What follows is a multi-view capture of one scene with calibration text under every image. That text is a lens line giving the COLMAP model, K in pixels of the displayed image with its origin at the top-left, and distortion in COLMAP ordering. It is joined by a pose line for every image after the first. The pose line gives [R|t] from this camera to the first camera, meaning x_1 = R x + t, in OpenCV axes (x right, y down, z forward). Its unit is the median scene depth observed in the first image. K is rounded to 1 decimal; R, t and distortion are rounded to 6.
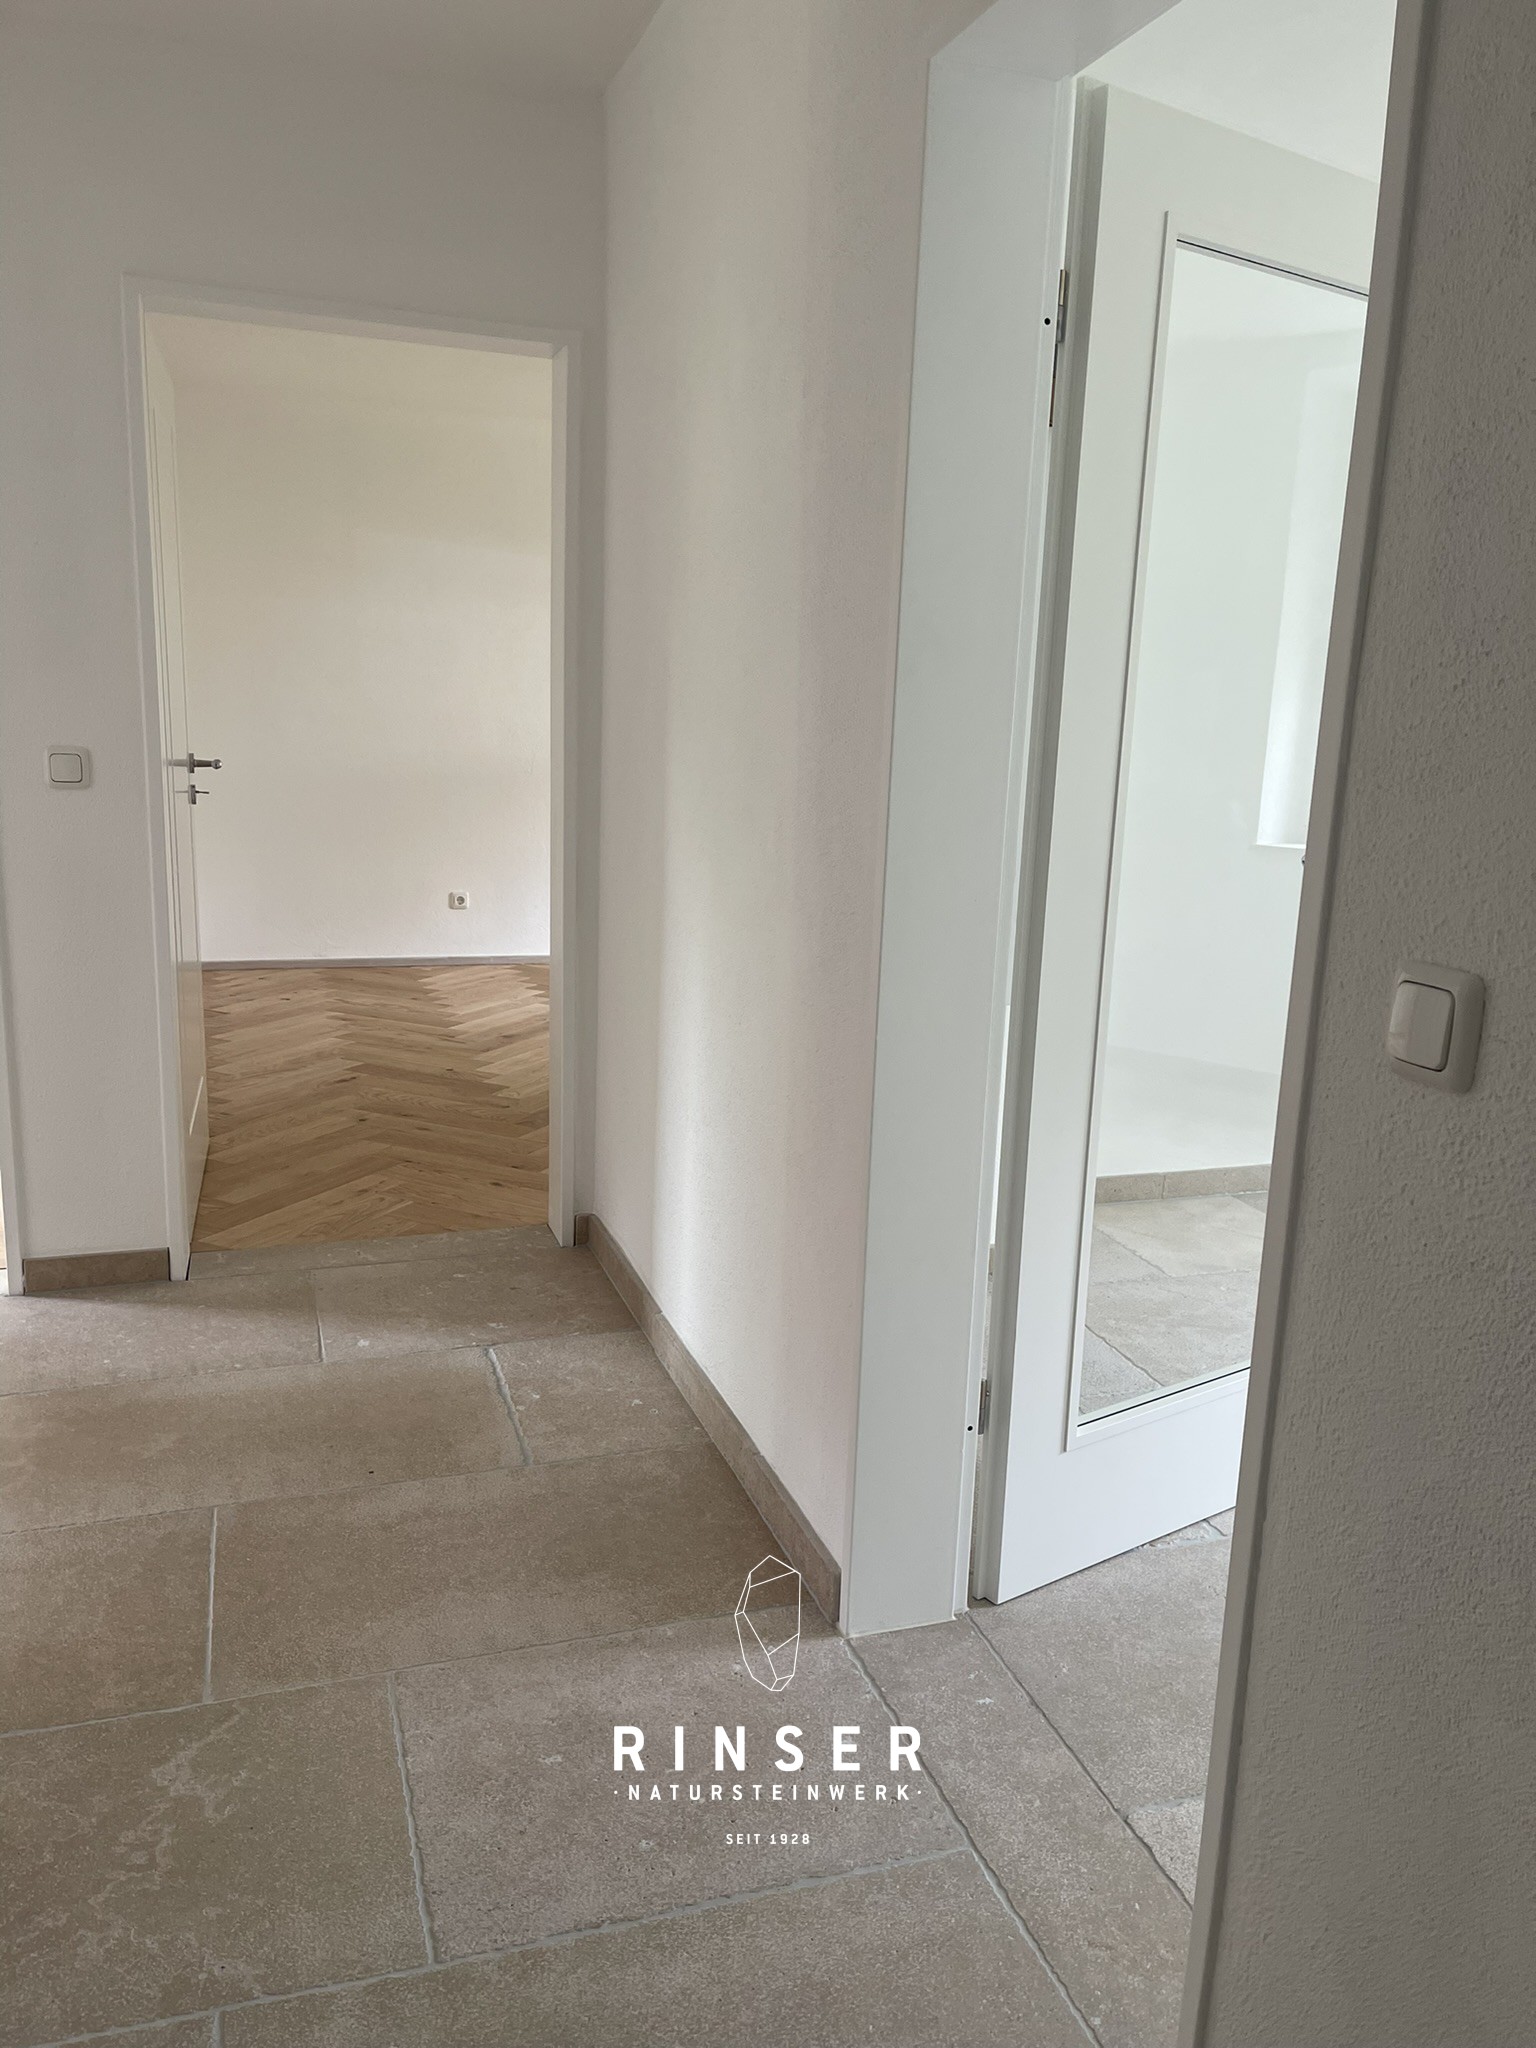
lens RADIAL K [[1548.9, 0, 763.9], [0, 1548.9, 1022.9], [0, 0, 1]] dist [0.065957, -0.088403]
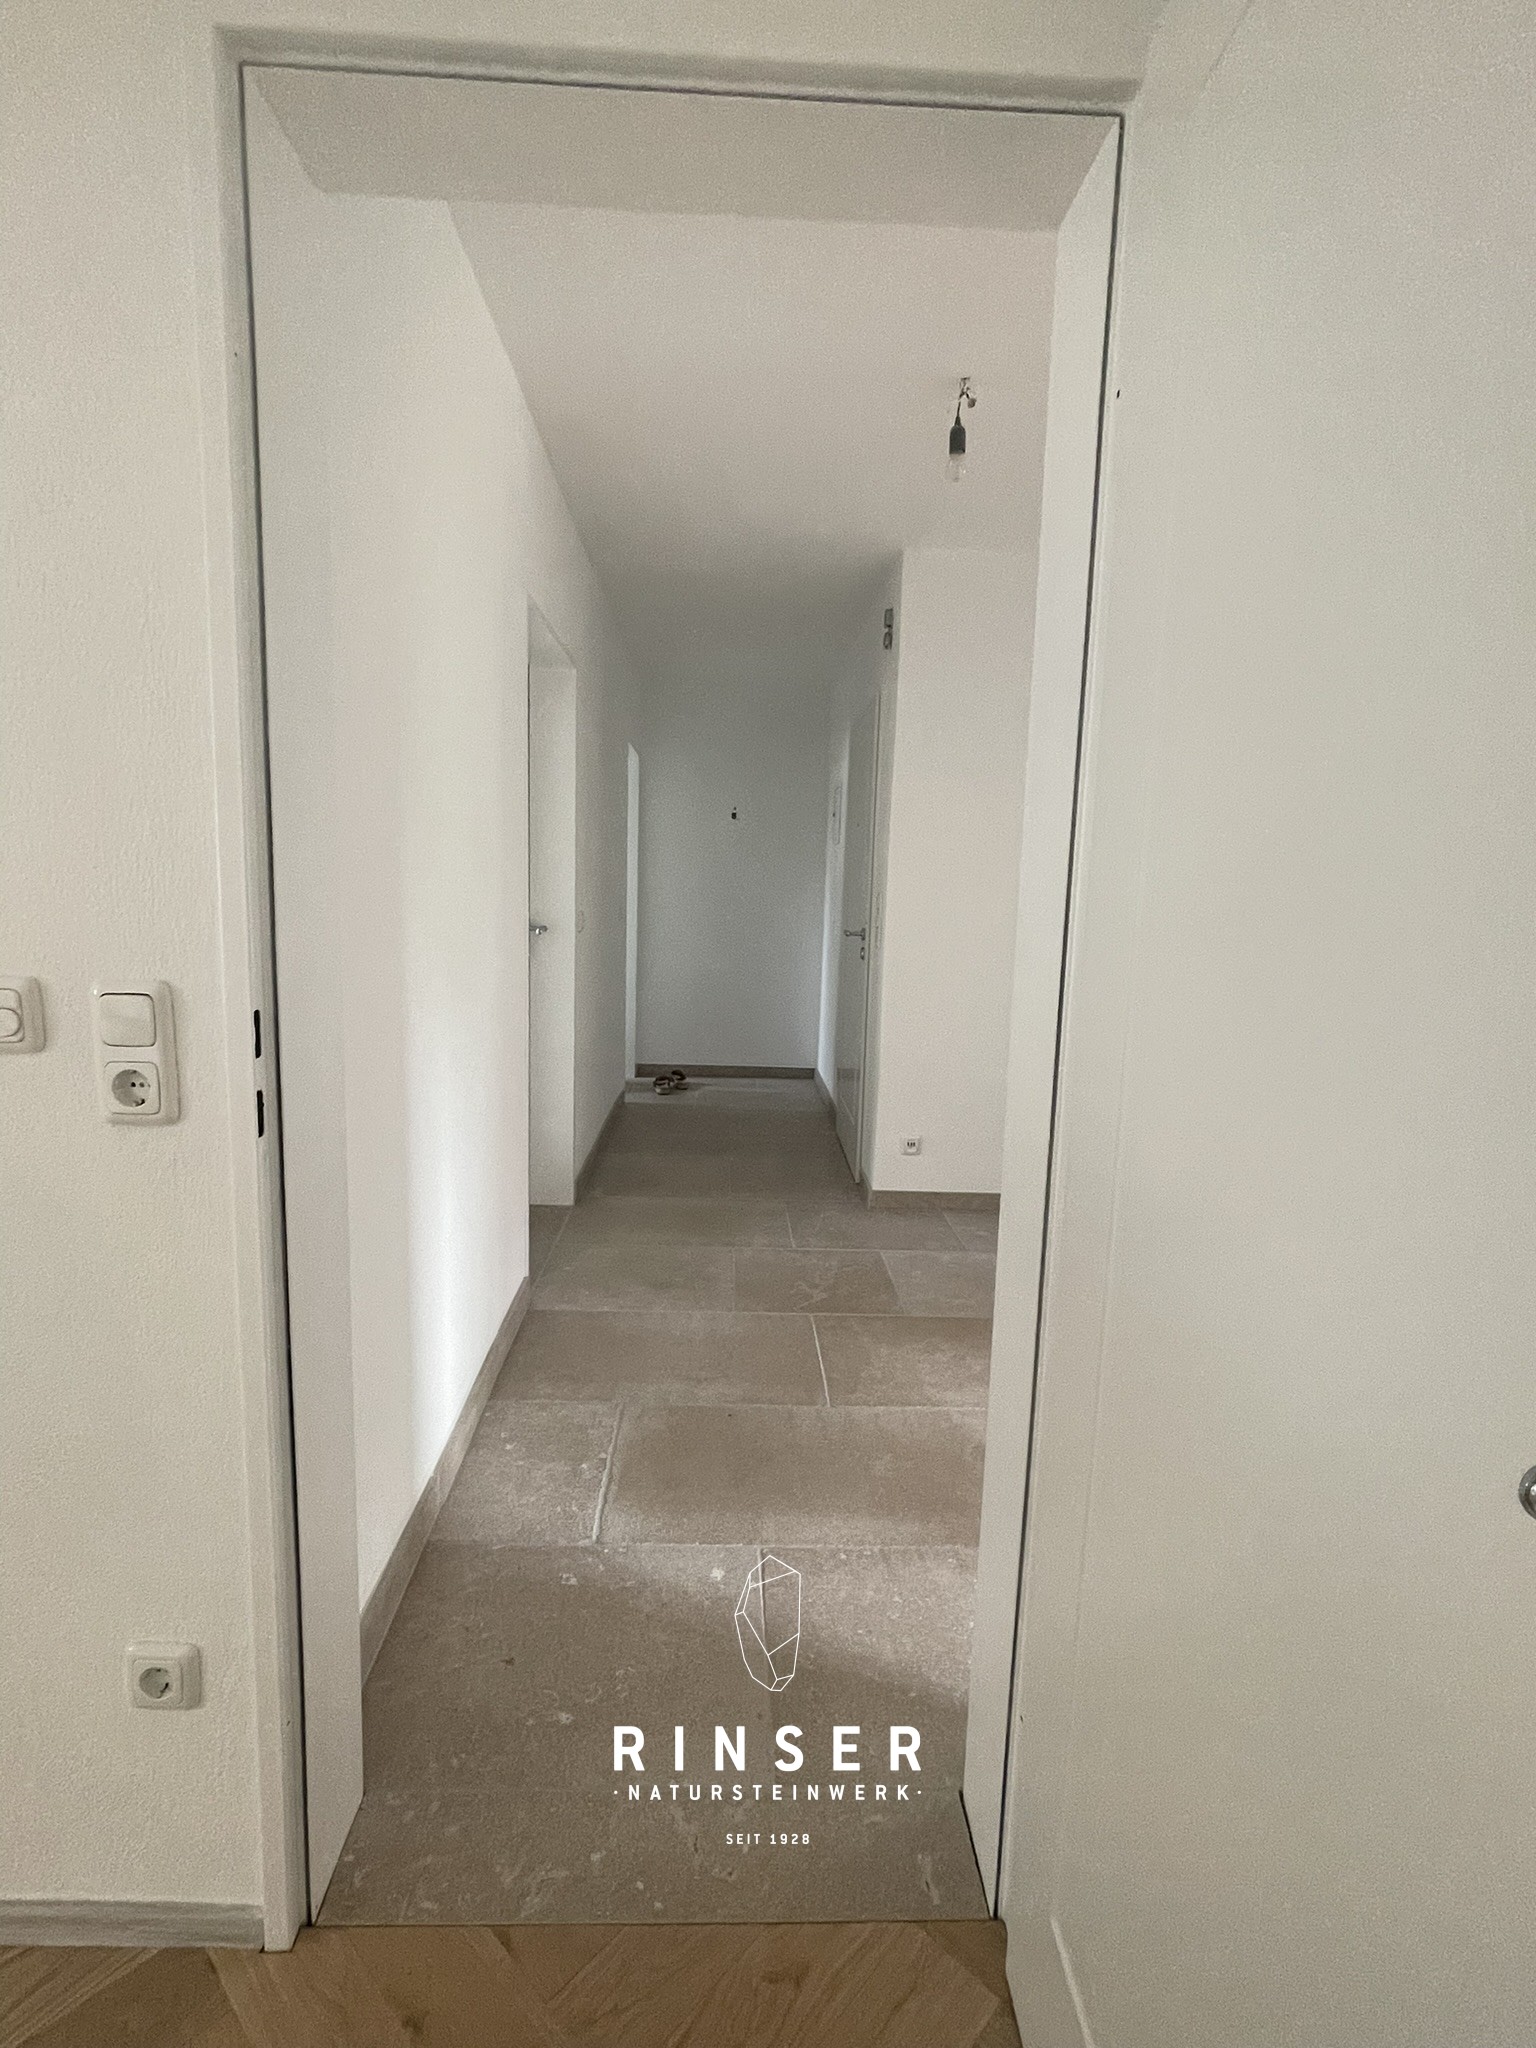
lens RADIAL K [[987.1, 0, 754.5], [0, 987.1, 1004.6], [0, 0, 1]] dist [-0.012065, 0.002419]
pose [[-0.957392, -0.097192, 0.271945, -0.394742], [-0.003519, 0.945523, 0.325535, -0.293467], [-0.288769, 0.310707, -0.905579, 1.387050]]
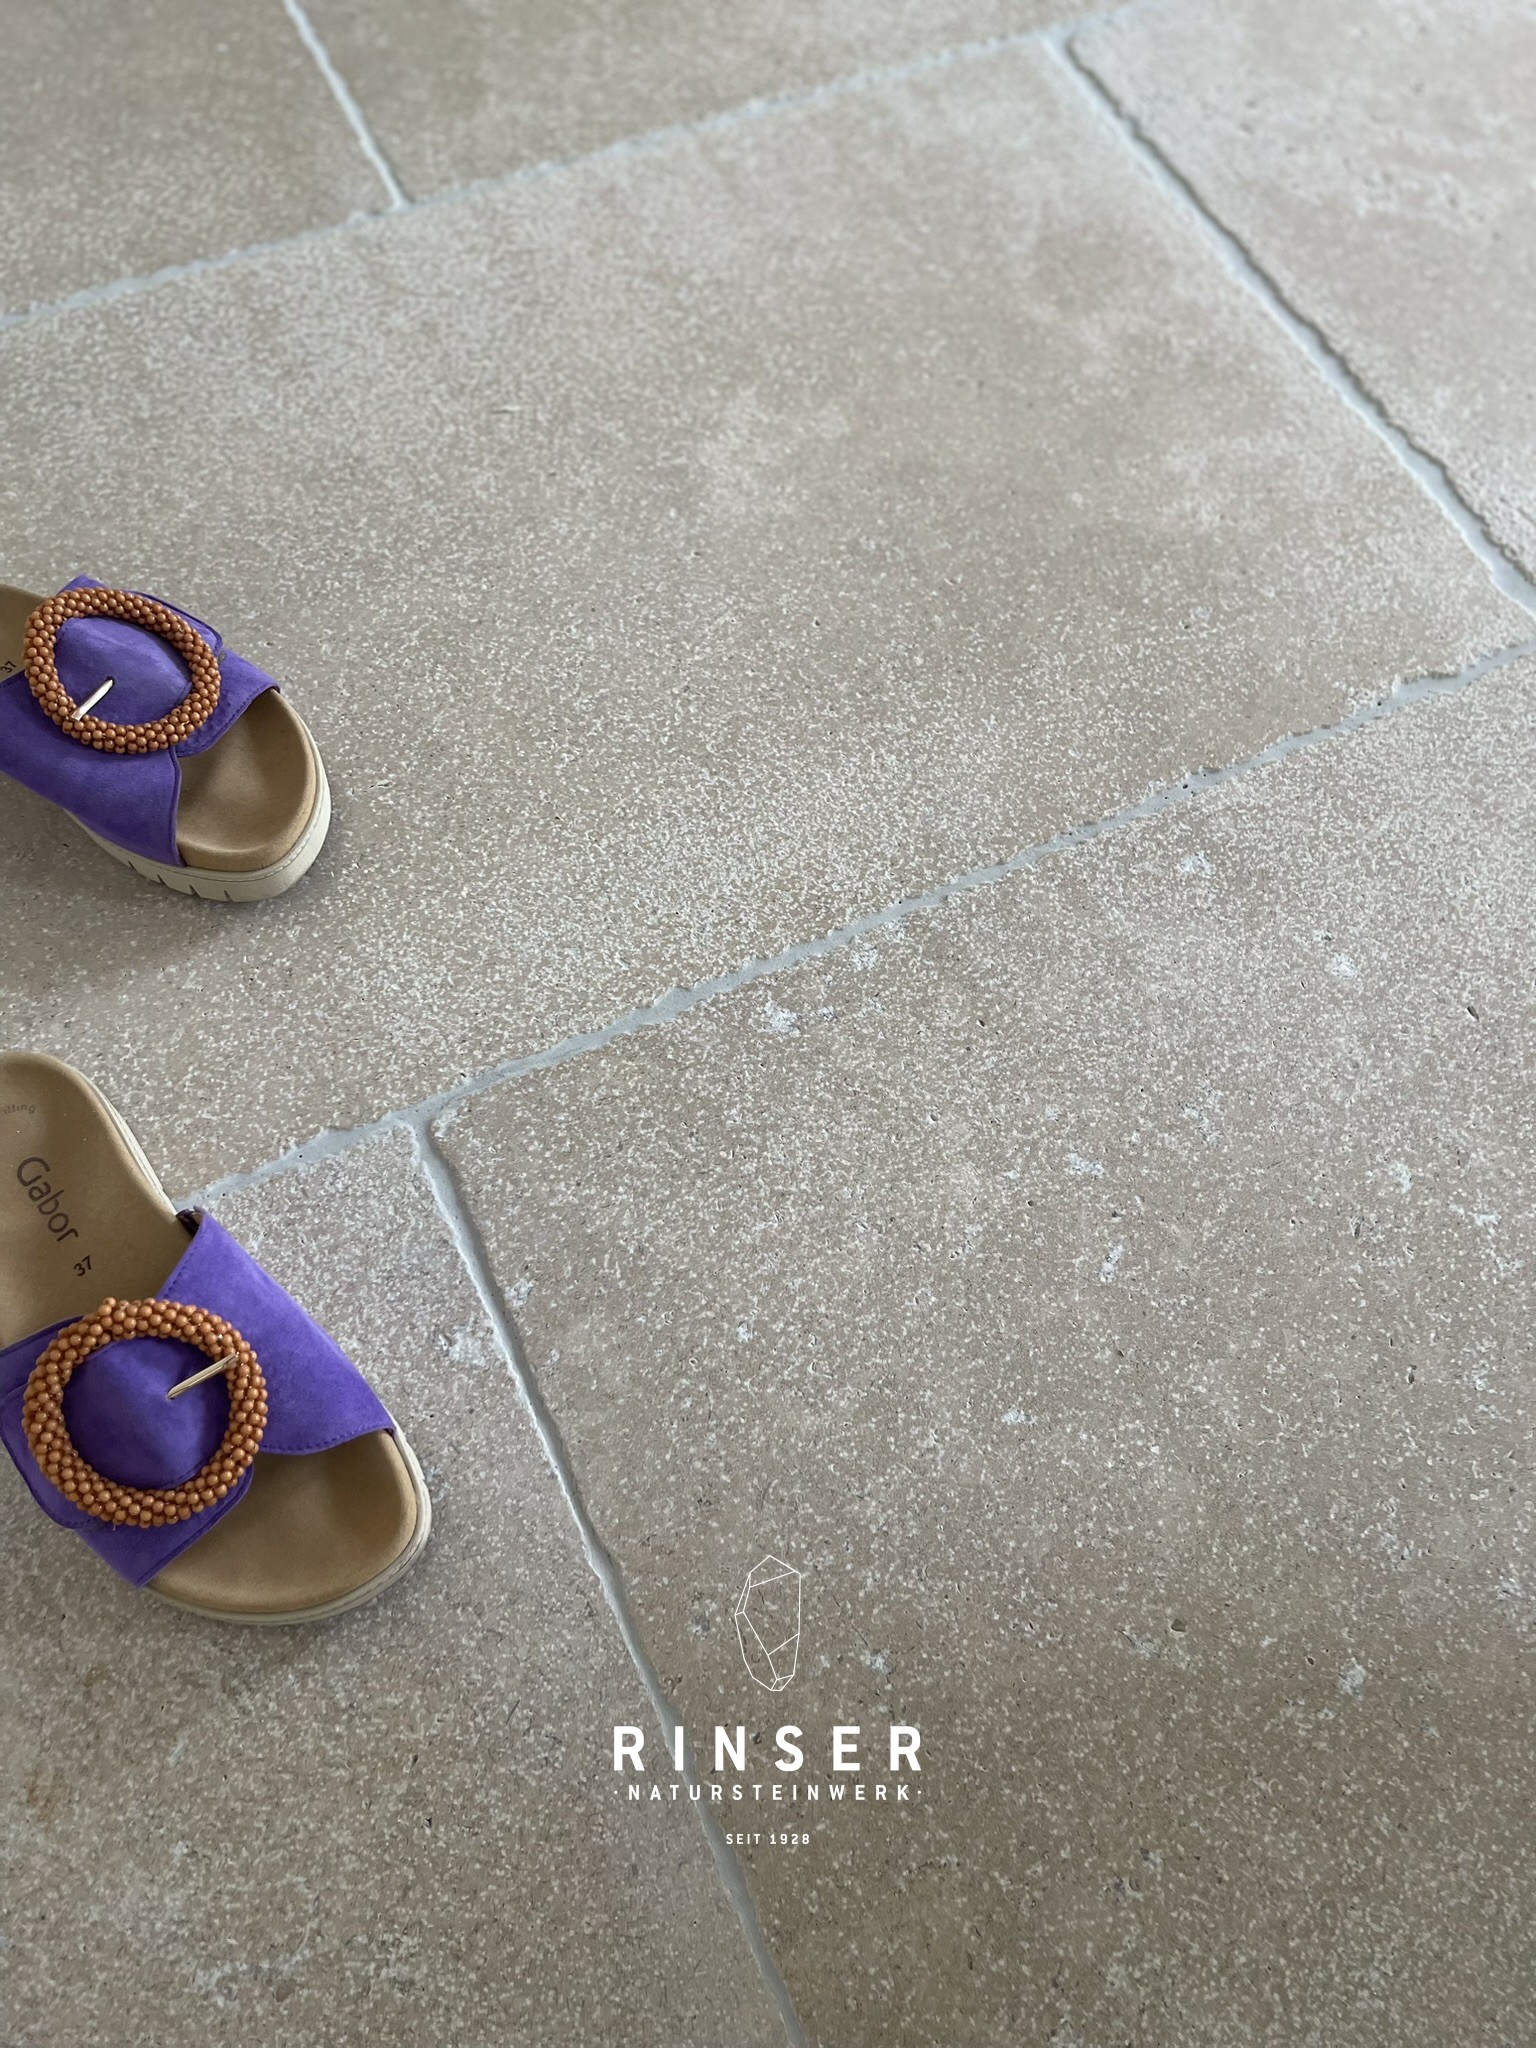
lens RADIAL K [[1567.7, 0, 774.8], [0, 1567.7, 1021.2], [0, 0, 1]] dist [0.047041, -0.049482]
pose [[-0.987748, 0.093244, -0.125140, -0.290933], [-0.099169, 0.244127, 0.964659, 0.003245], [0.120499, 0.965250, -0.231889, 0.993100]]
